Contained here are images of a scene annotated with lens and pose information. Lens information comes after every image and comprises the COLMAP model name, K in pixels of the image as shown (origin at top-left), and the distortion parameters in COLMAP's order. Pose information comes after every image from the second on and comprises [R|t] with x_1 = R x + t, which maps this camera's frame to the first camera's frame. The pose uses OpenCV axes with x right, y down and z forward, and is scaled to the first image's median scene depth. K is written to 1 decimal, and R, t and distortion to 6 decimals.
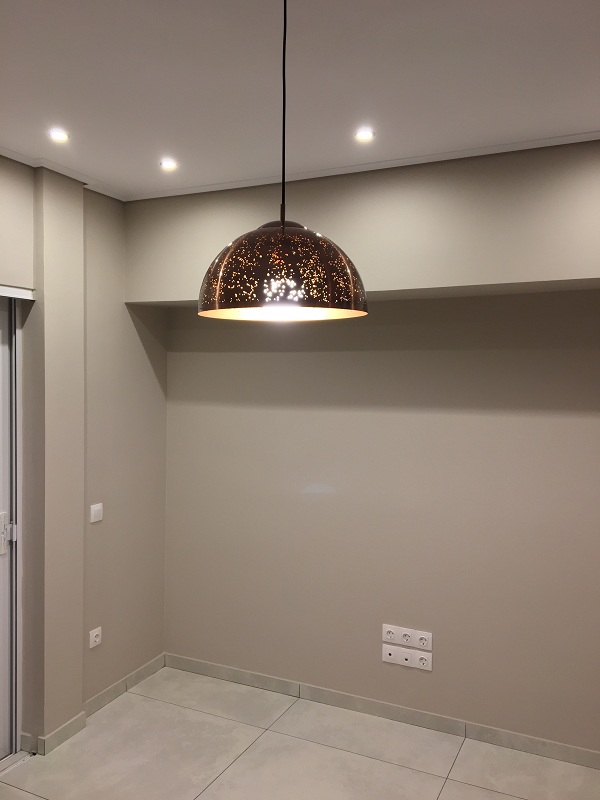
lens RADIAL K [[671.7, 0, 301.7], [0, 671.7, 400.0], [0, 0, 1]] dist [0.070000, -0.097481]
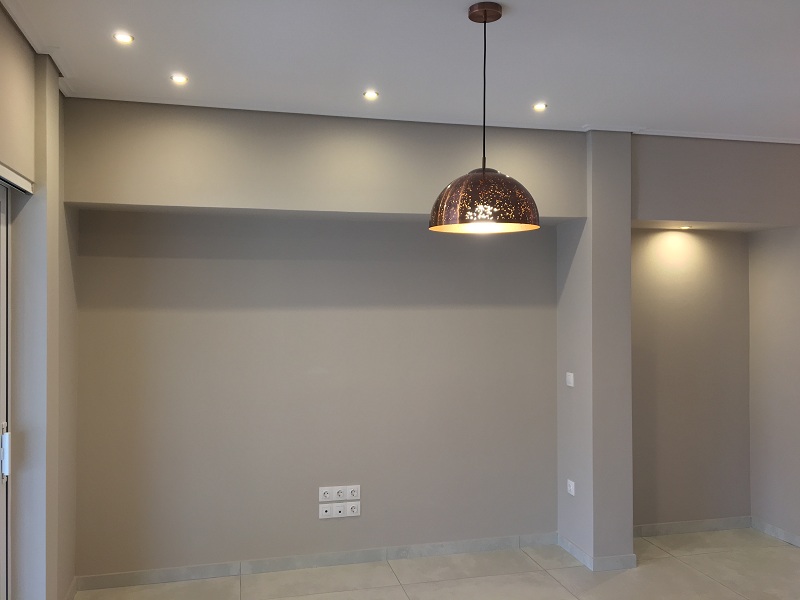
lens RADIAL K [[671.7, 0, 399.5], [0, 671.7, 298.5], [0, 0, 1]] dist [0.070000, -0.097481]
pose [[0.764525, -0.006488, 0.644562, -0.559081], [0.031420, 0.999136, -0.027211, 0.033233], [-0.643828, 0.041056, 0.764068, -0.022573]]
